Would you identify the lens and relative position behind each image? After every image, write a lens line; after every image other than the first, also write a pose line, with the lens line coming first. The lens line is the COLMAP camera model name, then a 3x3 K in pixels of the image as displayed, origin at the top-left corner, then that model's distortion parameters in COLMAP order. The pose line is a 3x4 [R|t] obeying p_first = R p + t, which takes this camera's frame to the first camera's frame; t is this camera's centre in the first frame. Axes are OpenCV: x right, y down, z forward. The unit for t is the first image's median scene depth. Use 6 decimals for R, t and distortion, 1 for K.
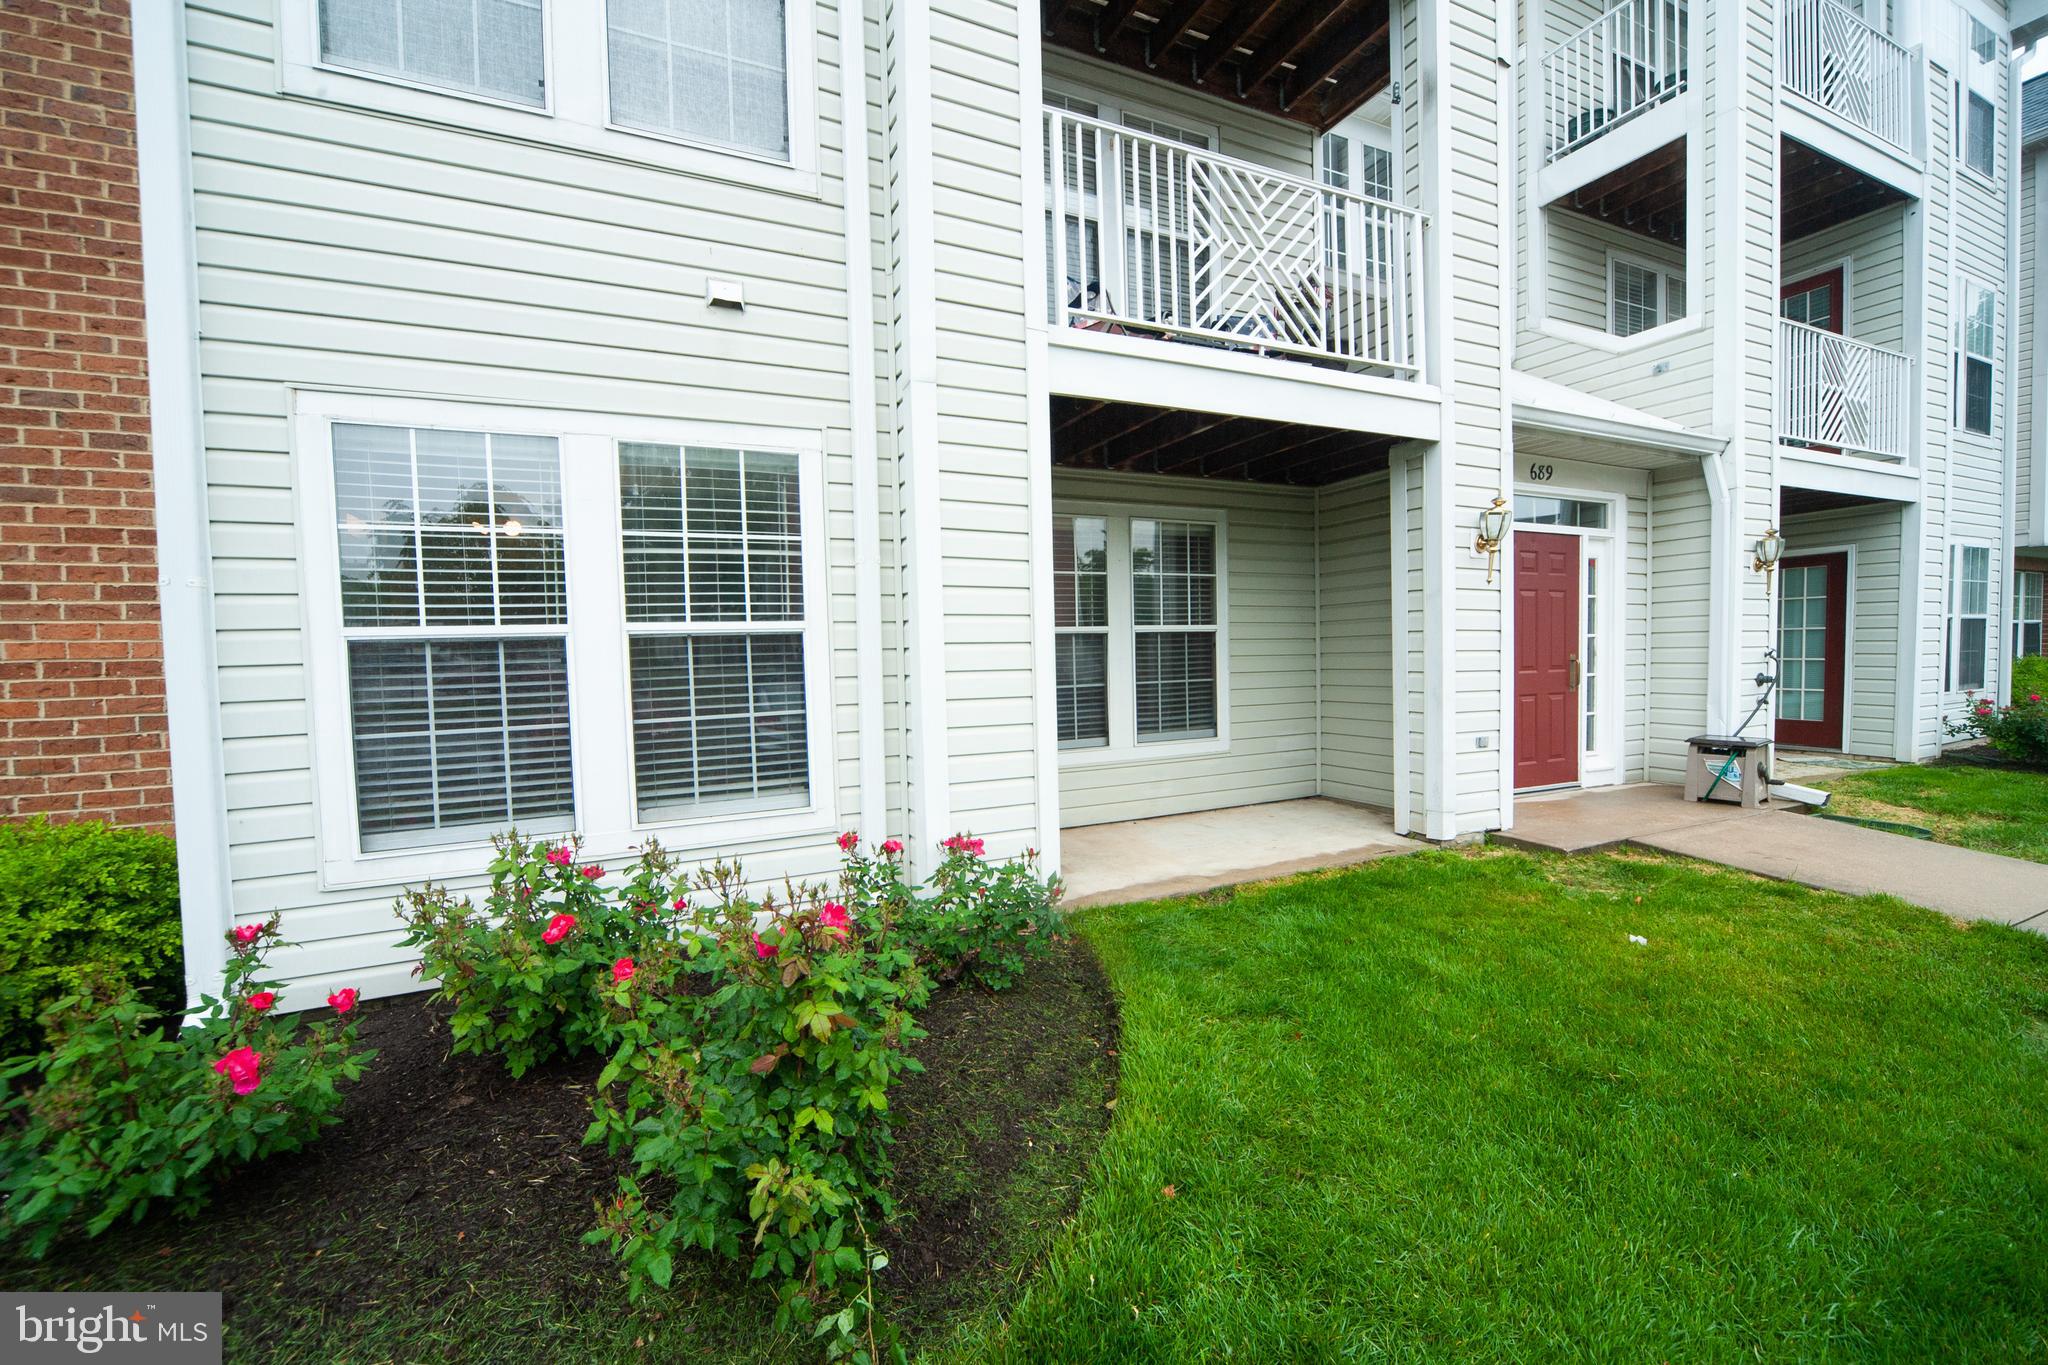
lens RADIAL K [[807.9, 0, 1024.0], [0, 807.9, 682.5], [0, 0, 1]] dist [-0.011658, -0.000208]
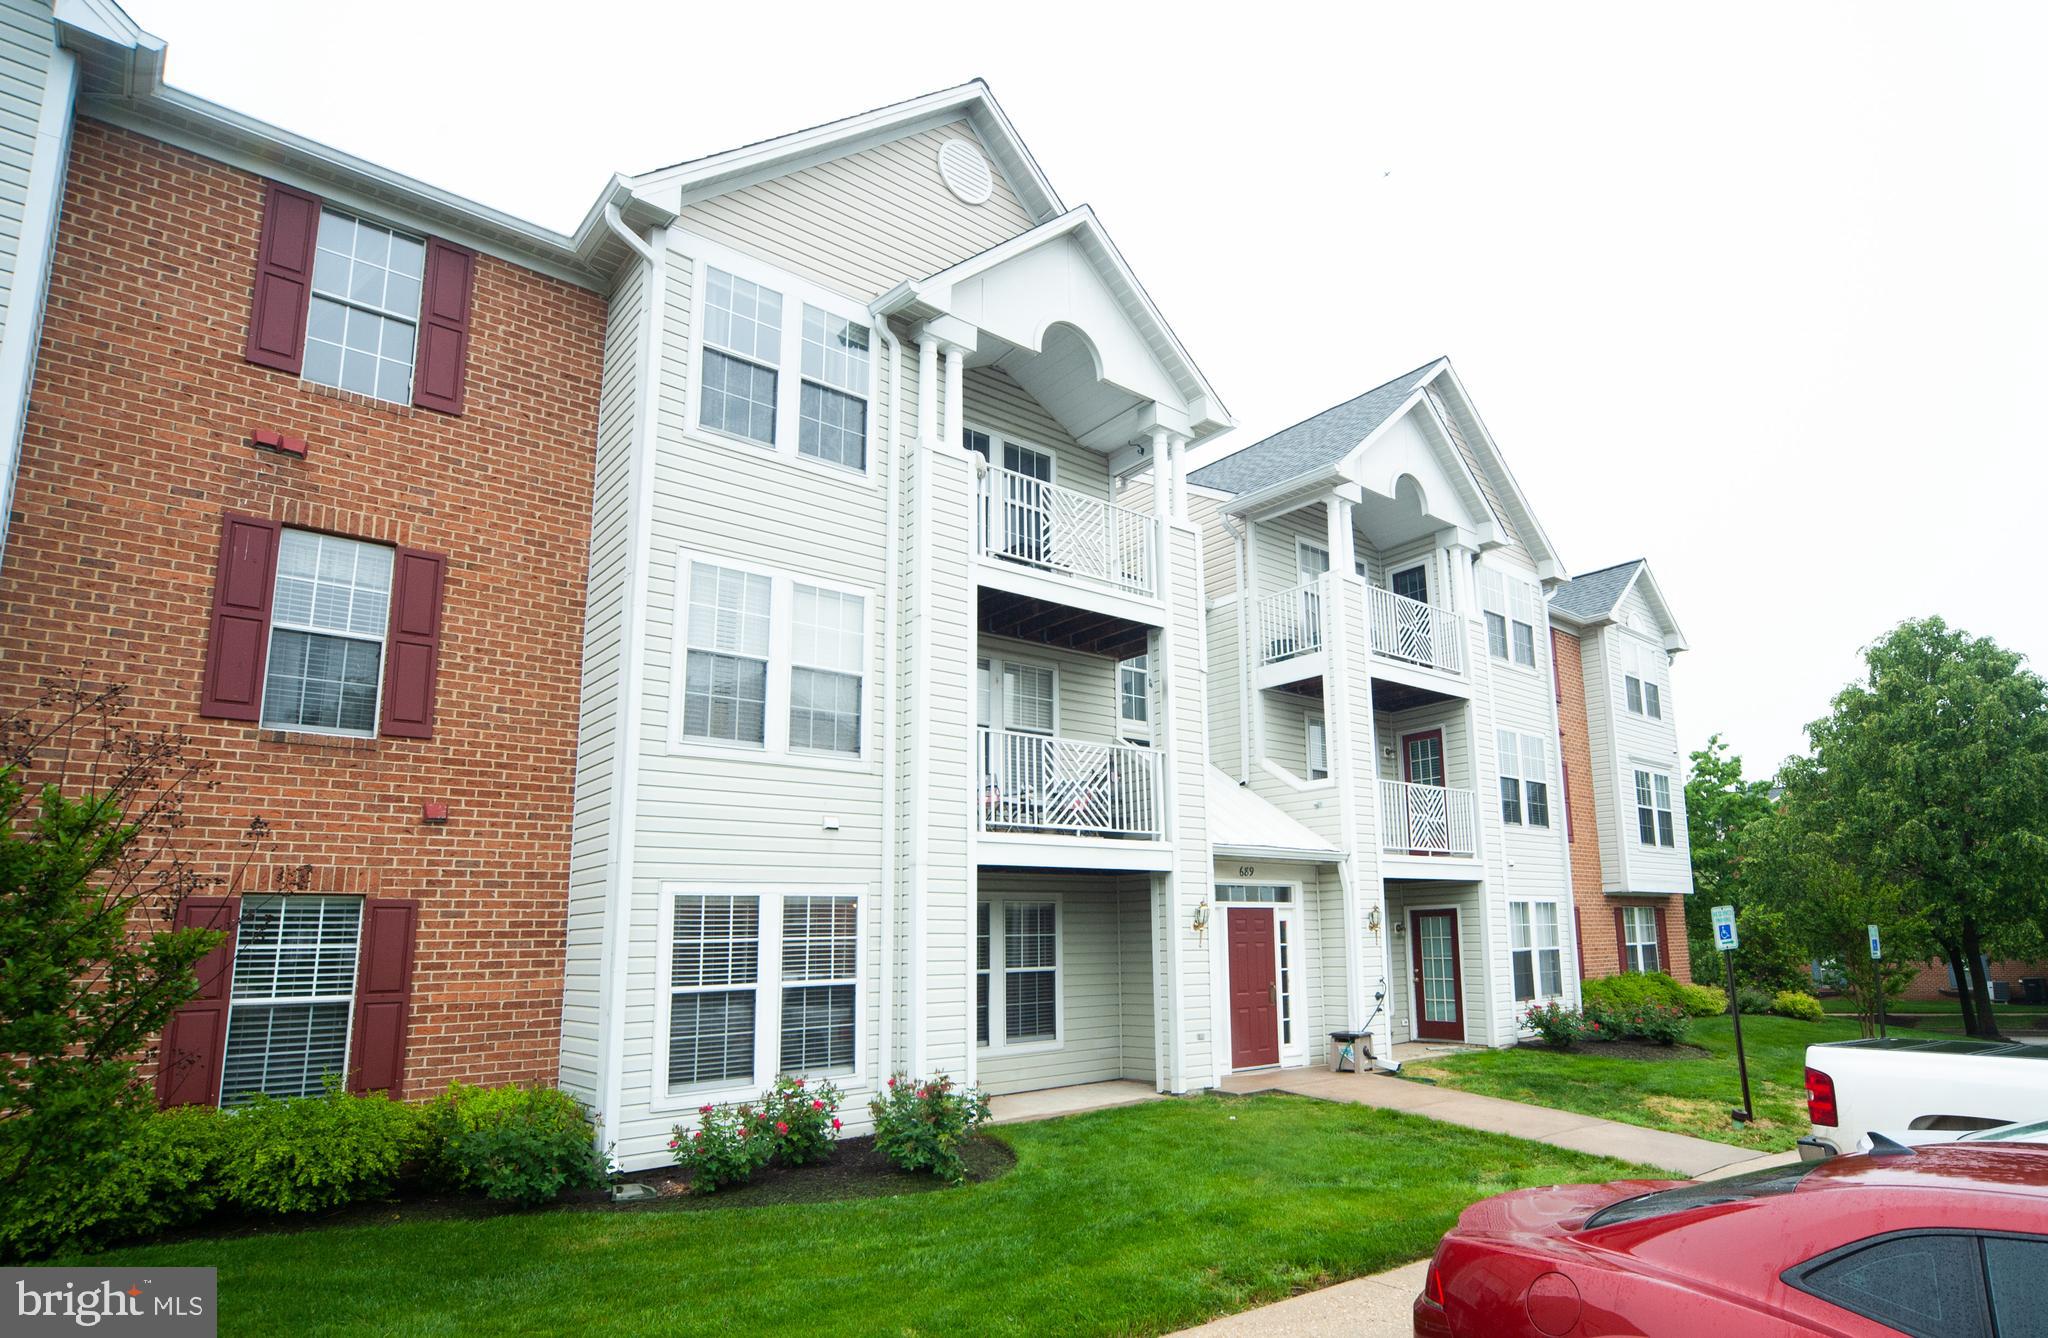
lens RADIAL K [[1099.7, 0, 1141.5], [0, 1099.7, 748.1], [0, 0, 1]] dist [-0.025913, 0.000179]
pose [[0.952352, 0.054142, 0.300159, -0.331142], [0.012276, 0.976517, -0.215091, -0.029611], [-0.304756, 0.208527, 0.929323, -1.397150]]
